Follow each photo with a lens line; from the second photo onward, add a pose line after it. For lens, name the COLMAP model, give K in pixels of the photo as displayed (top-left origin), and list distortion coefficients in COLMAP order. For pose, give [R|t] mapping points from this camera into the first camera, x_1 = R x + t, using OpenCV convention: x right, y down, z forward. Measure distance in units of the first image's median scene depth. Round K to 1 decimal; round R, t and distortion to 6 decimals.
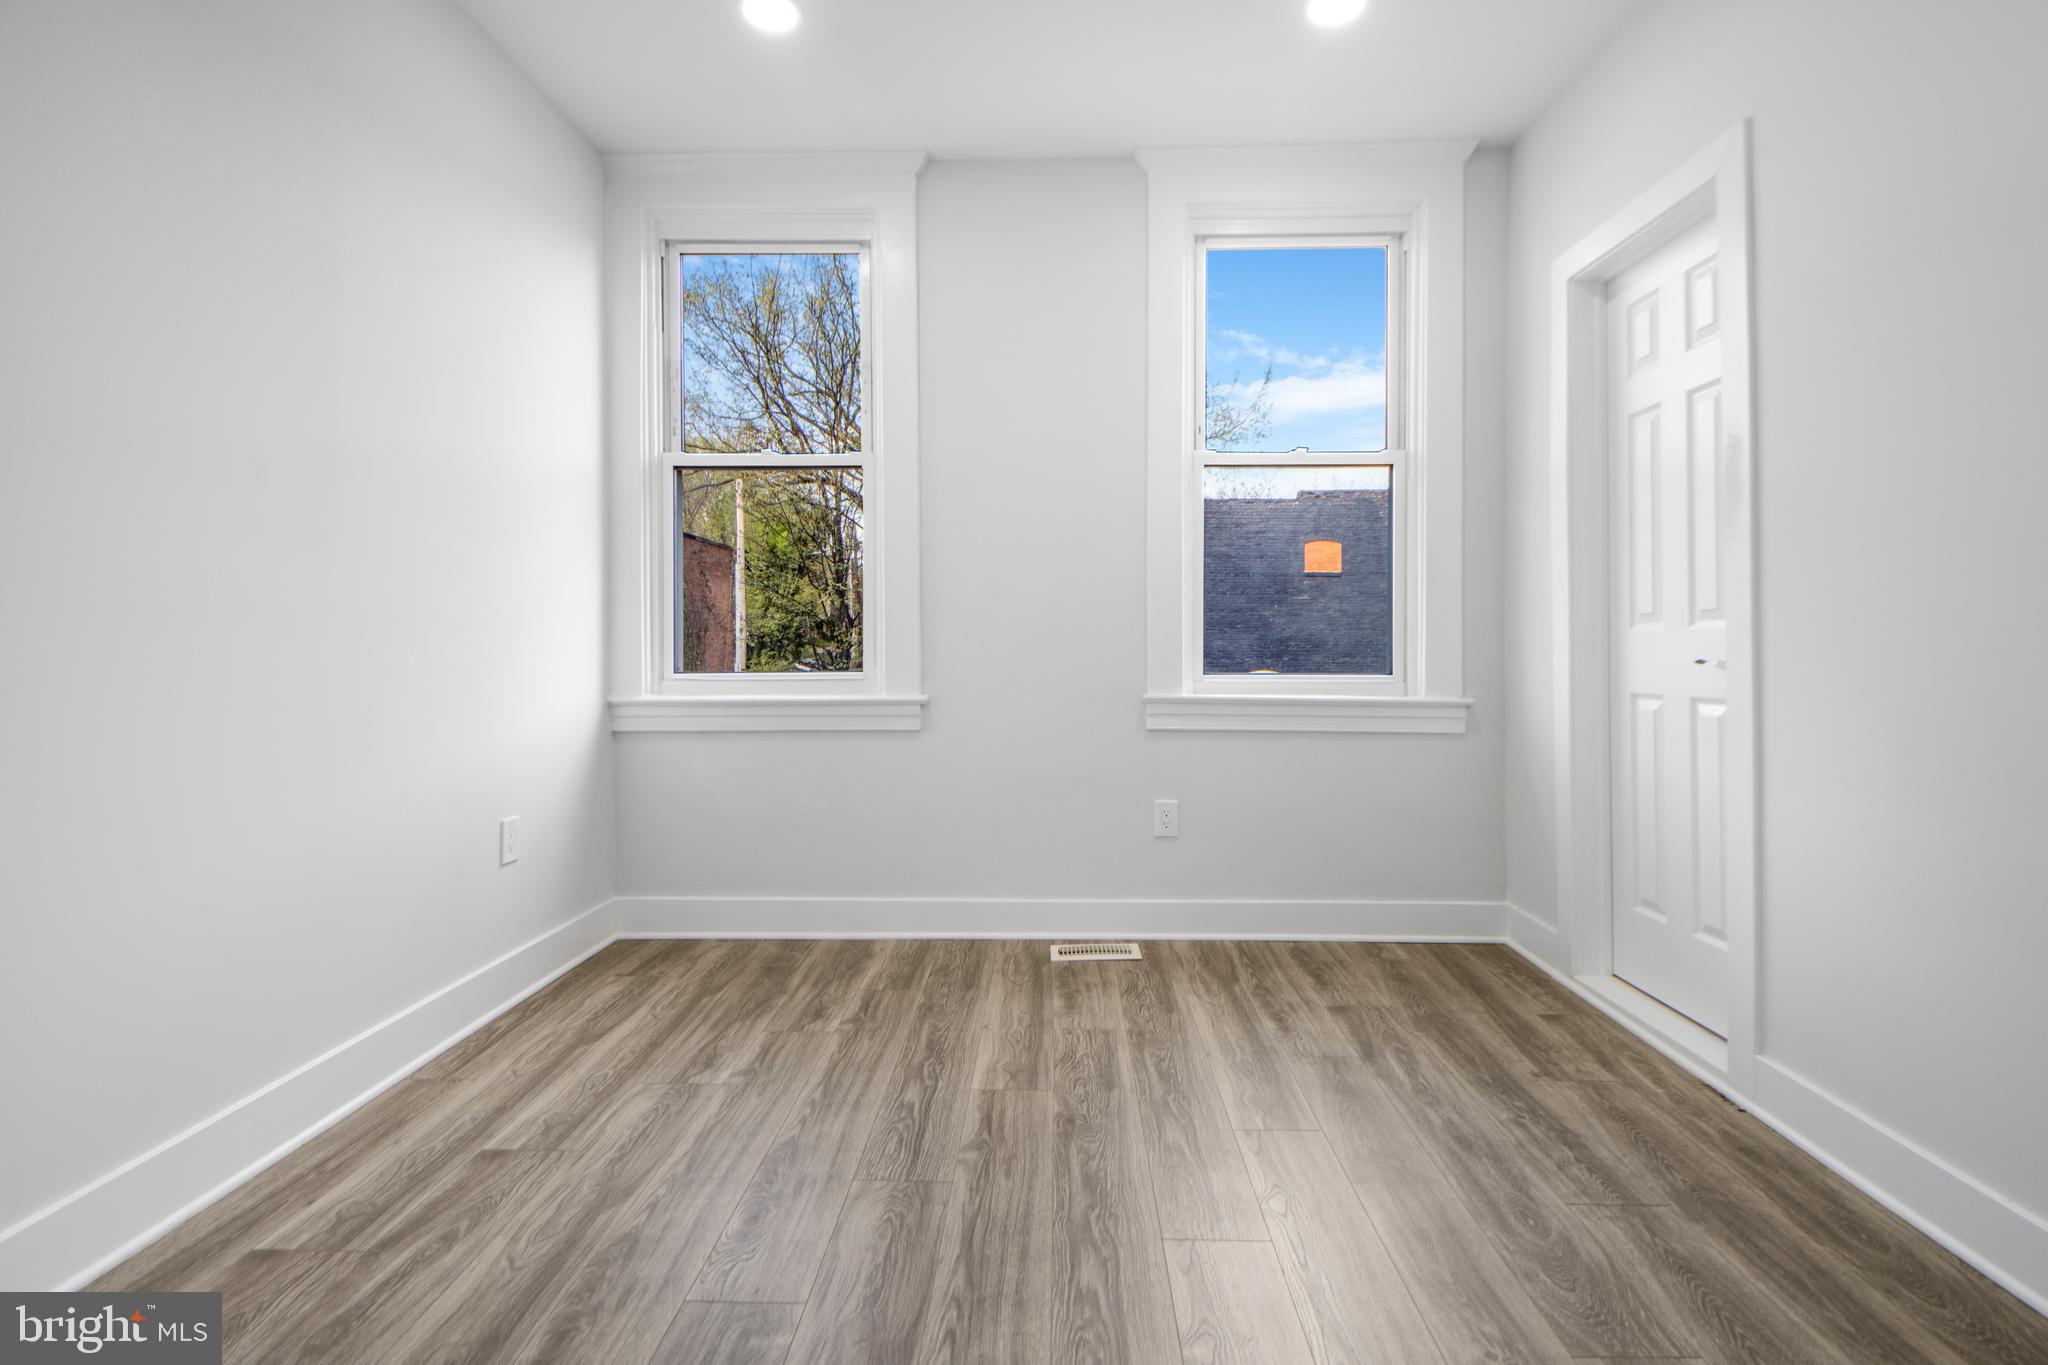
lens RADIAL K [[994.9, 0, 1124.6], [0, 994.9, 637.3], [0, 0, 1]] dist [0.023996, -0.012840]
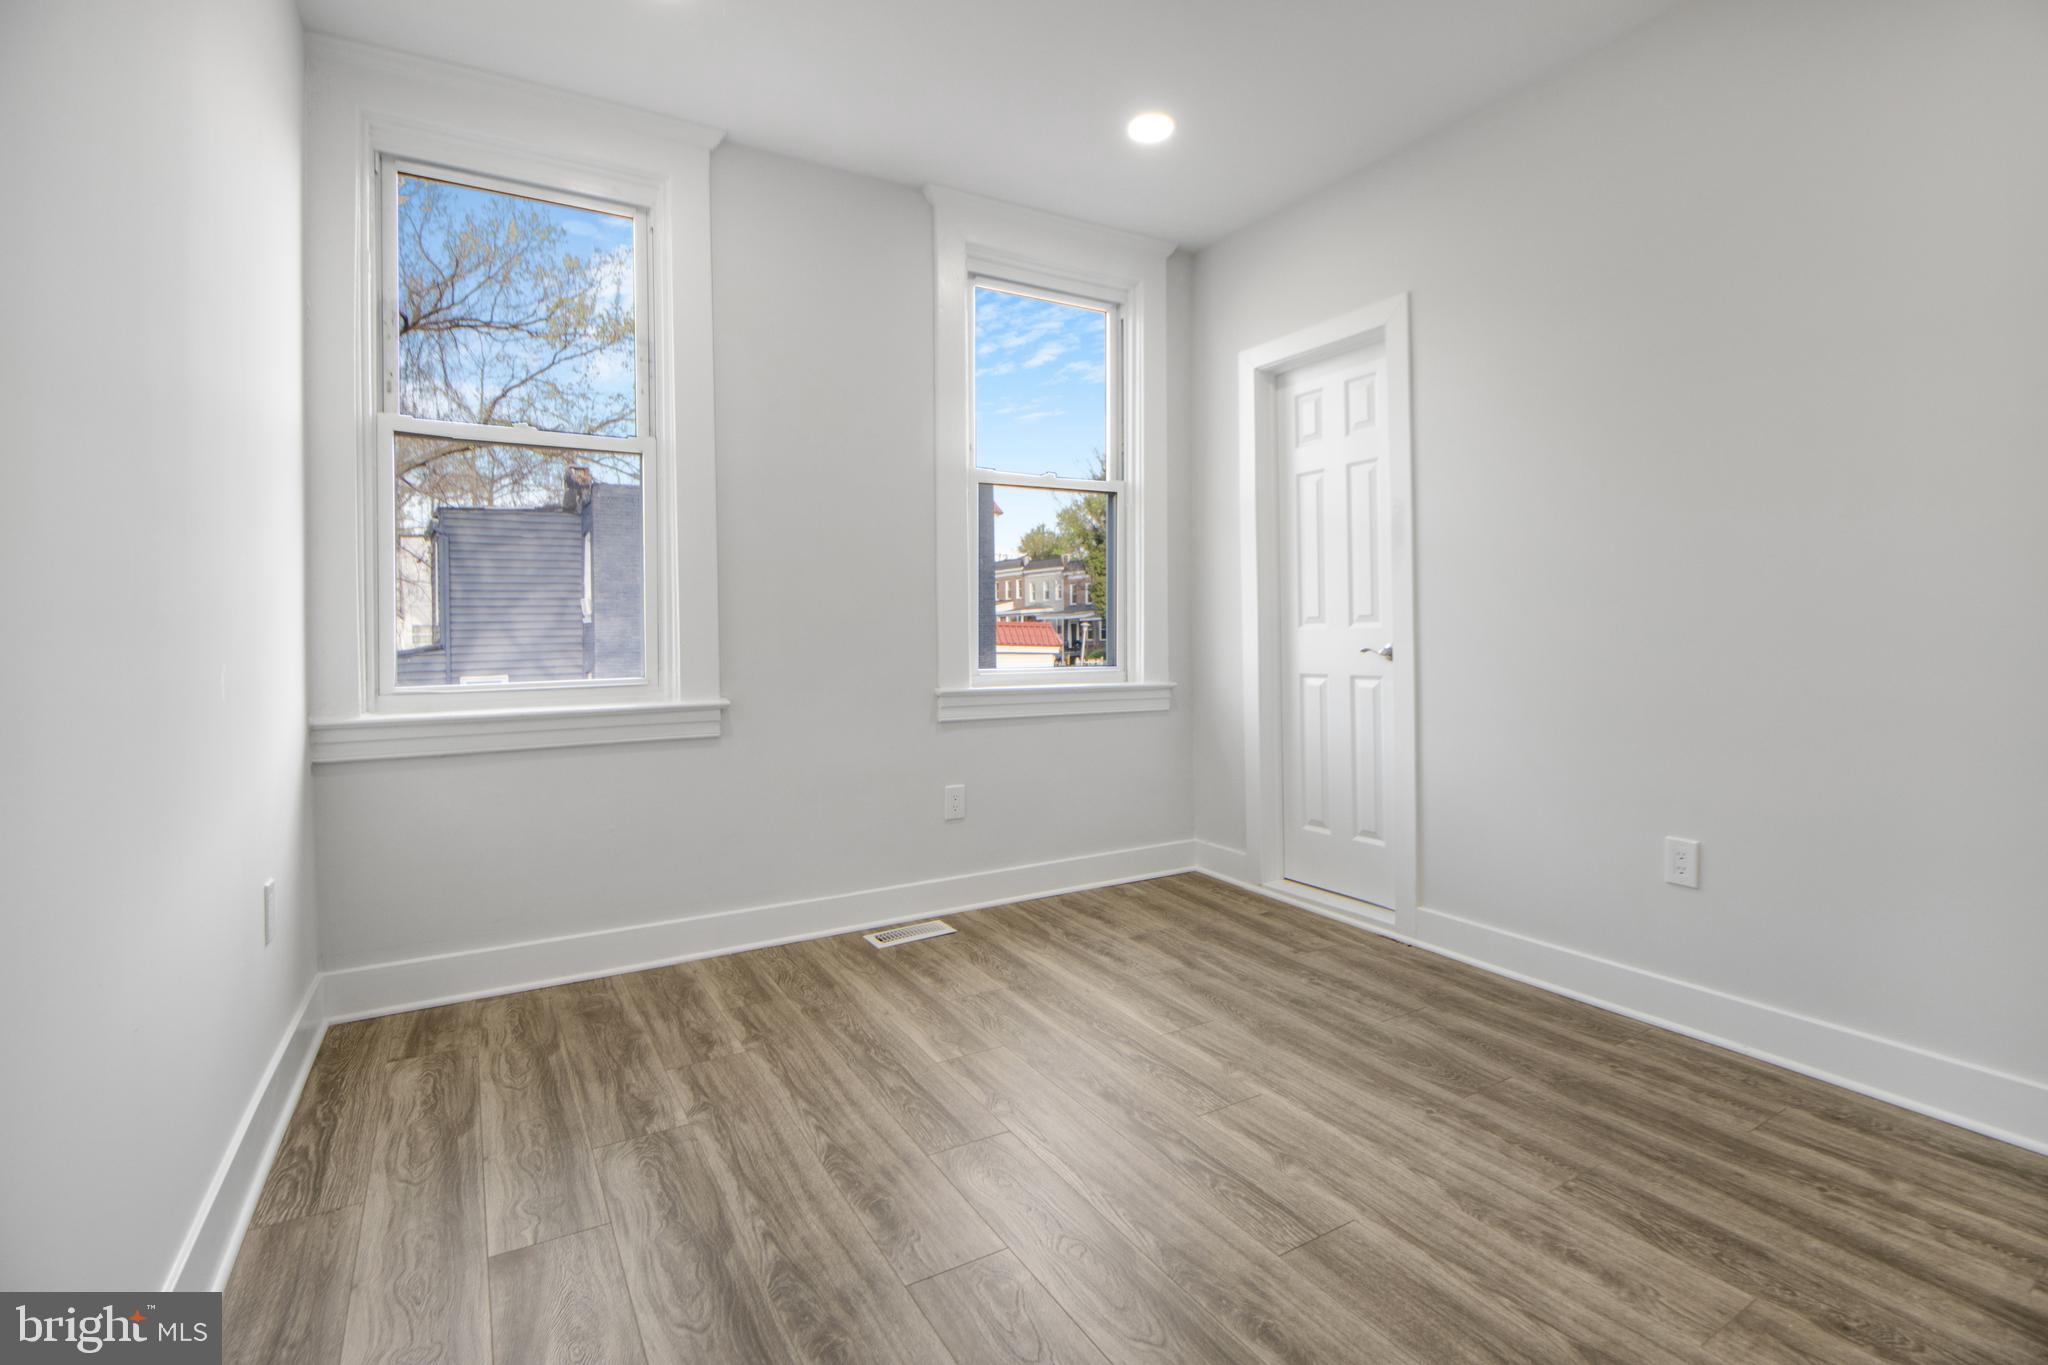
lens RADIAL K [[942.0, 0, 1147.7], [0, 942.0, 629.3], [0, 0, 1]] dist [0.011643, -0.016074]
pose [[0.831336, -0.005096, 0.555746, -0.454859], [0.004681, 0.999987, 0.002167, -0.011375], [-0.555750, 0.000800, 0.831349, 0.029477]]
